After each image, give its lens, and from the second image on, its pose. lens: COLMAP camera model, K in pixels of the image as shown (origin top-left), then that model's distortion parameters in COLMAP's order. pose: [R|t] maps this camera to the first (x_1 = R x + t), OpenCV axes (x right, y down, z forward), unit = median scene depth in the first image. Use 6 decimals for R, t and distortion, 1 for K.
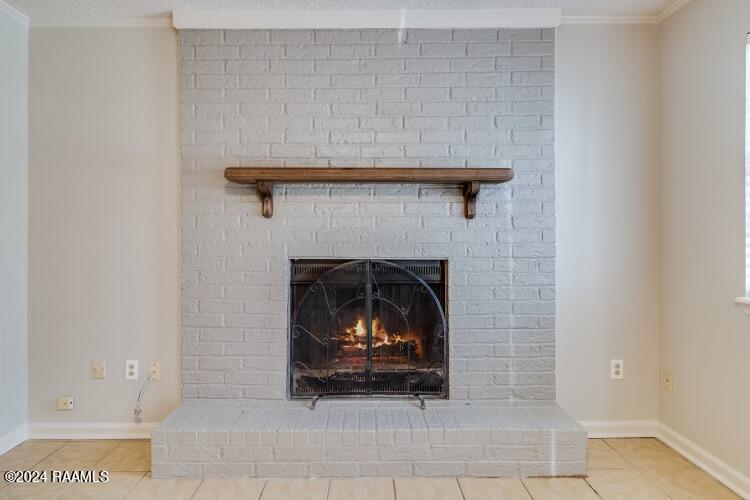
lens RADIAL K [[401.6, 0, 375.1], [0, 401.6, 245.9], [0, 0, 1]] dist [-0.002076, -0.000786]
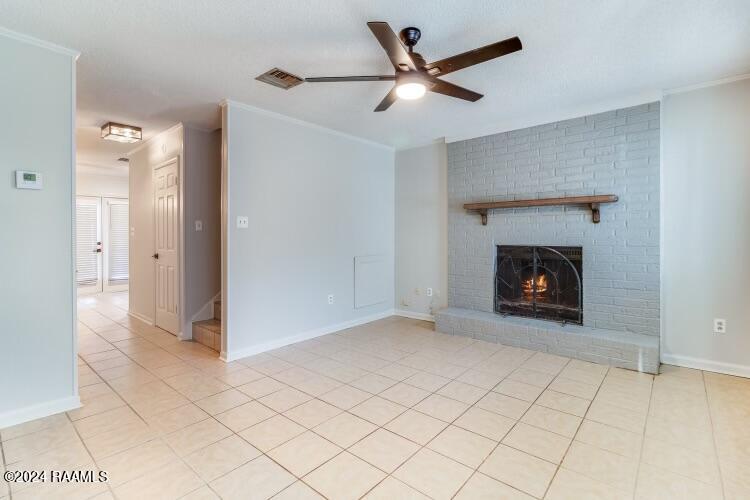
lens RADIAL K [[355.8, 0, 374.9], [0, 355.8, 237.1], [0, 0, 1]] dist [0.001990, 0.000389]
pose [[0.754049, 0.000058, -0.656818, 0.522199], [-0.002363, 0.999994, -0.002625, -0.002113], [0.656813, 0.003532, 0.754045, -0.782977]]
